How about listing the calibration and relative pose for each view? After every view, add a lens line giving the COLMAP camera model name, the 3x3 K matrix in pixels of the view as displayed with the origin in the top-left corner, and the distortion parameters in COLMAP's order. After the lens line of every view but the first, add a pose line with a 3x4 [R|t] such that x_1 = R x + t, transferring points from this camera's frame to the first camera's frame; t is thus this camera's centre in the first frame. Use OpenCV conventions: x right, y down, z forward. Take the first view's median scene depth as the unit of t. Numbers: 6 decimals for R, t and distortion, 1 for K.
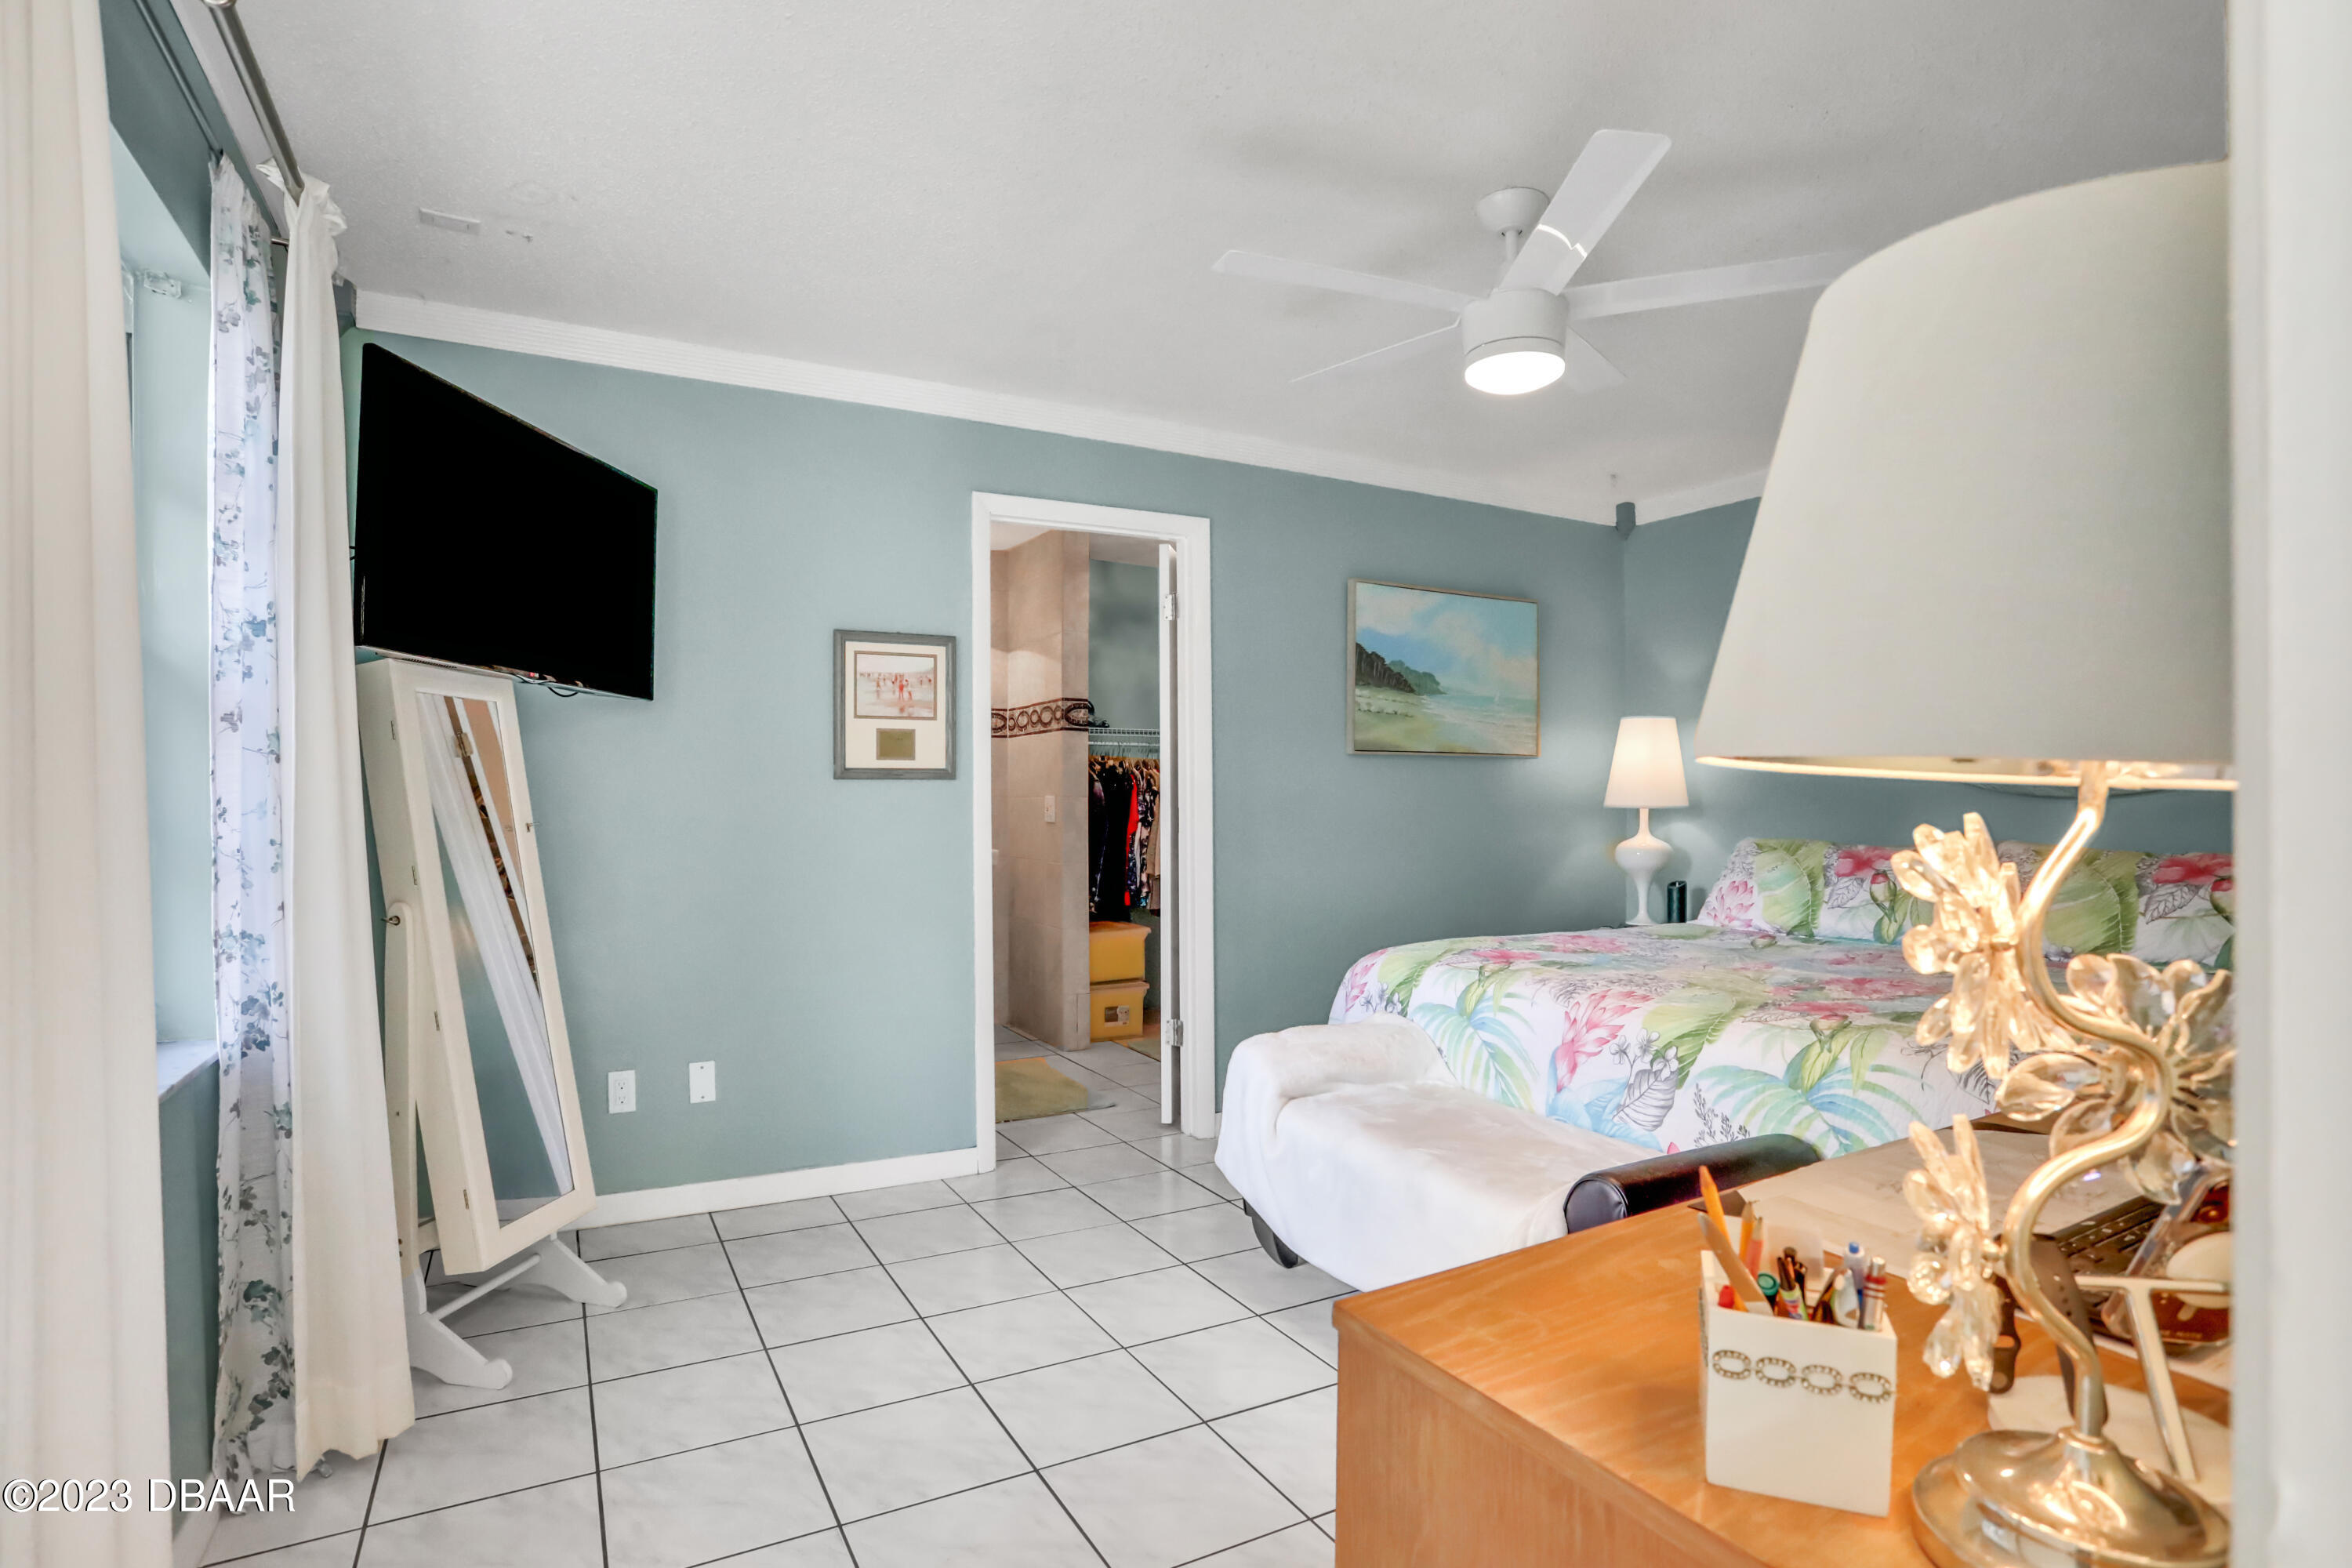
lens RADIAL K [[1188.2, 0, 1152.1], [0, 1188.2, 781.6], [0, 0, 1]] dist [-0.066206, 0.051564]
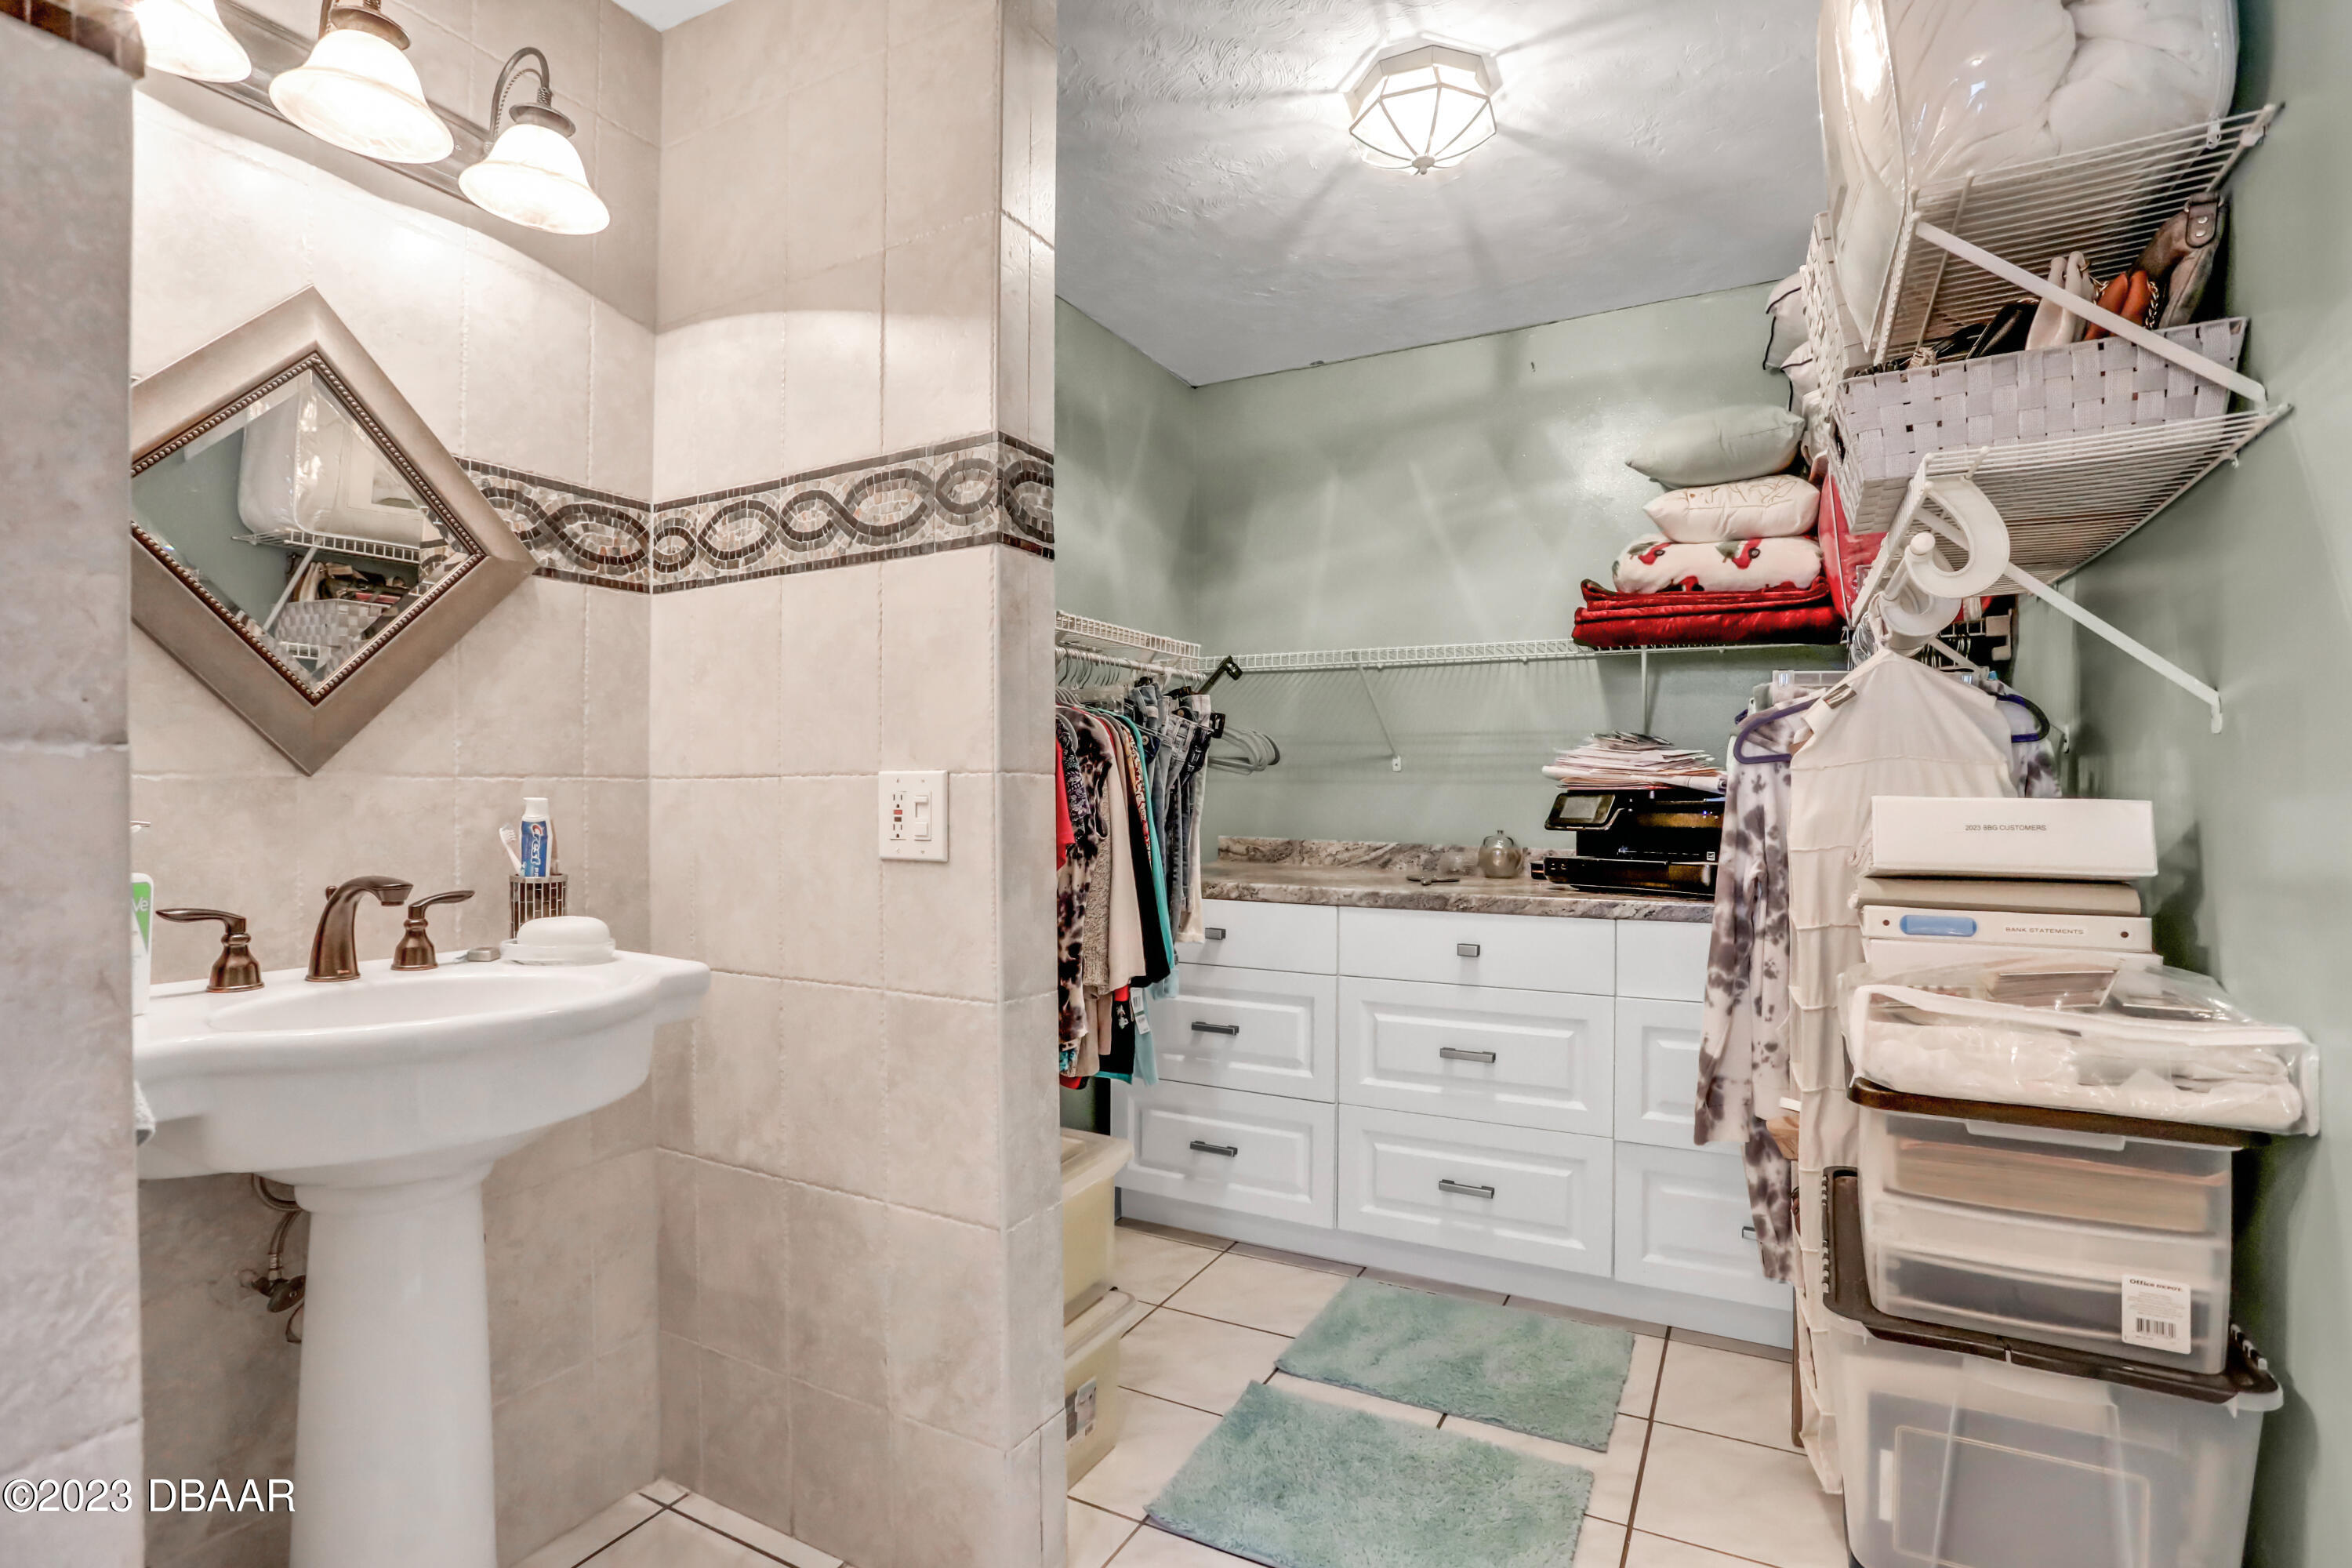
lens RADIAL K [[1155.8, 0, 1163.0], [0, 1155.8, 784.3], [0, 0, 1]] dist [-0.080771, 0.038191]
pose [[0.830147, 0.002723, 0.557538, -0.316191], [-0.004641, 0.999987, 0.002025, 0.023687], [-0.557525, -0.004269, 0.830149, 1.189309]]
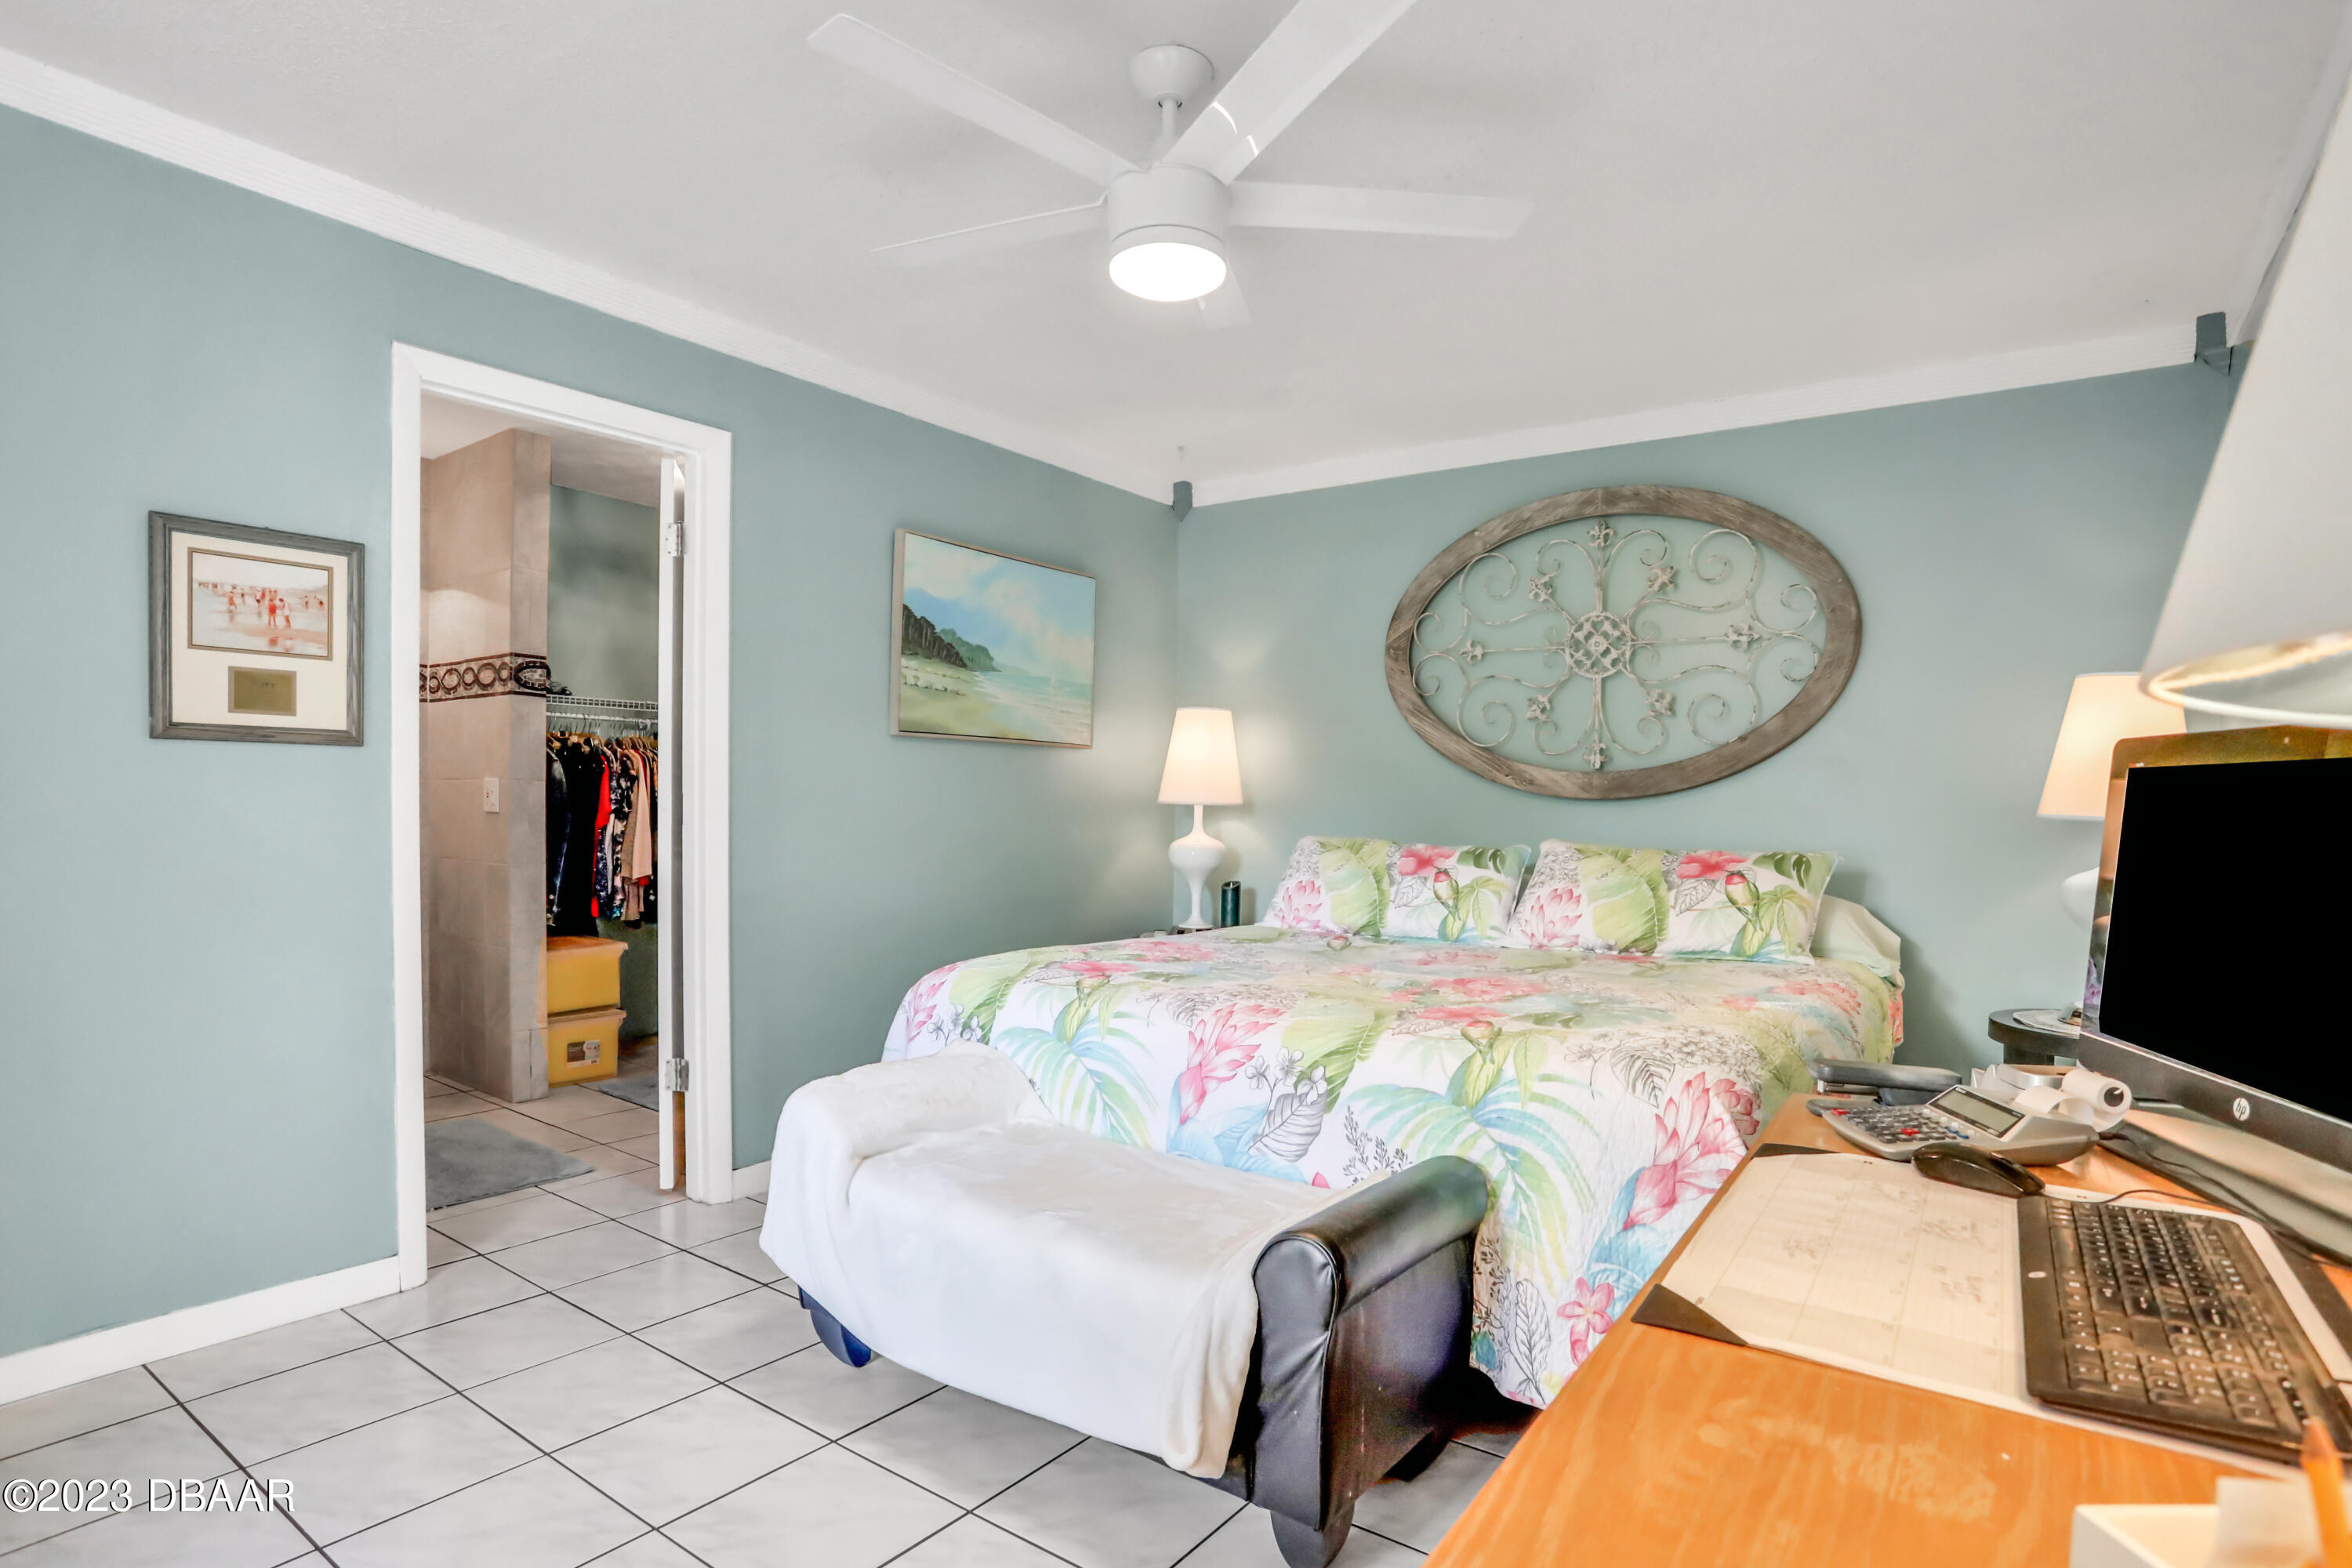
lens RADIAL K [[1238.3, 0, 1174.5], [0, 1238.3, 829.5], [0, 0, 1]] dist [-0.085989, 0.060883]
pose [[0.901391, 0.007790, 0.432935, -0.042083], [-0.025027, 0.999104, 0.034130, 0.011830], [-0.432282, -0.041599, 0.900779, 0.144158]]
